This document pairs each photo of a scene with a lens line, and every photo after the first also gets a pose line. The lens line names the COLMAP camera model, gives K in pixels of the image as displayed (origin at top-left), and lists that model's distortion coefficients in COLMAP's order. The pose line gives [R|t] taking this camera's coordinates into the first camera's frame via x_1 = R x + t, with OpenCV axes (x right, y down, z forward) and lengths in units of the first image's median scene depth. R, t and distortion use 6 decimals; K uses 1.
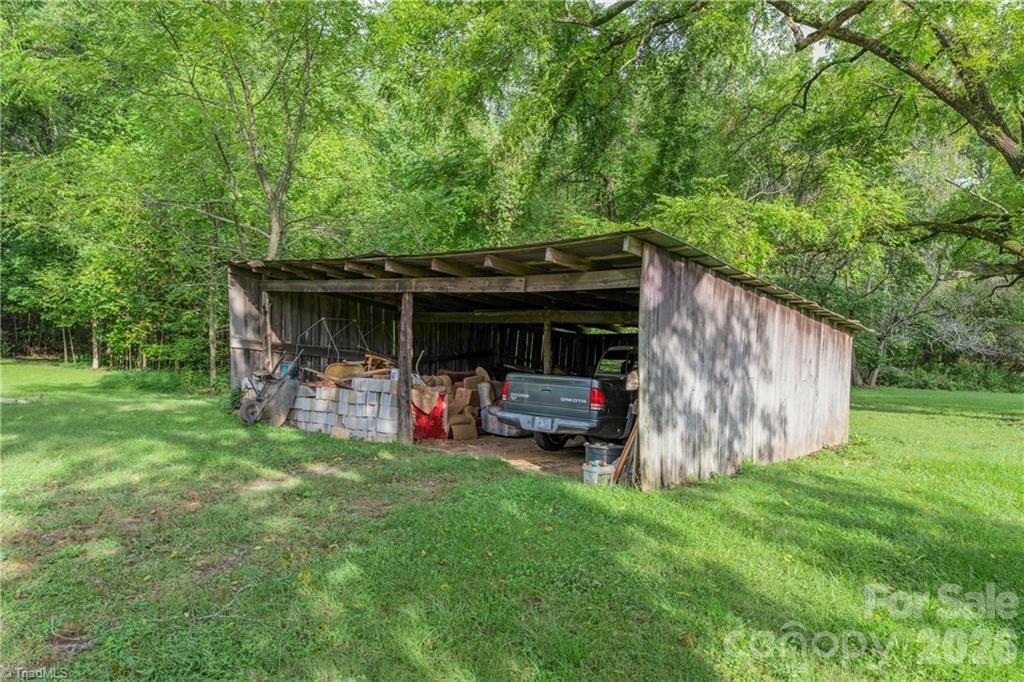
lens RADIAL K [[687.3, 0, 512.0], [0, 687.3, 341.0], [0, 0, 1]] dist [0.001210, 0.000840]
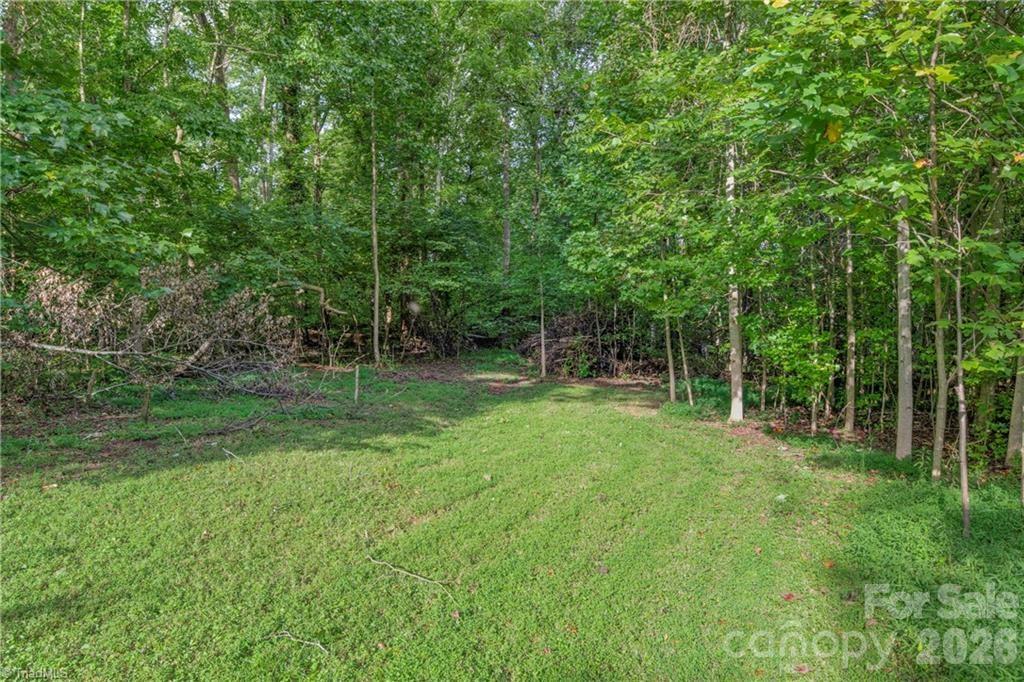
lens RADIAL K [[687.3, 0, 512.0], [0, 687.3, 341.0], [0, 0, 1]] dist [0.001210, 0.000840]
pose [[0.699997, -0.013041, -0.714027, -0.355665], [0.007479, 0.999912, -0.010930, -0.003273], [0.714107, 0.002311, 0.700033, 0.541094]]
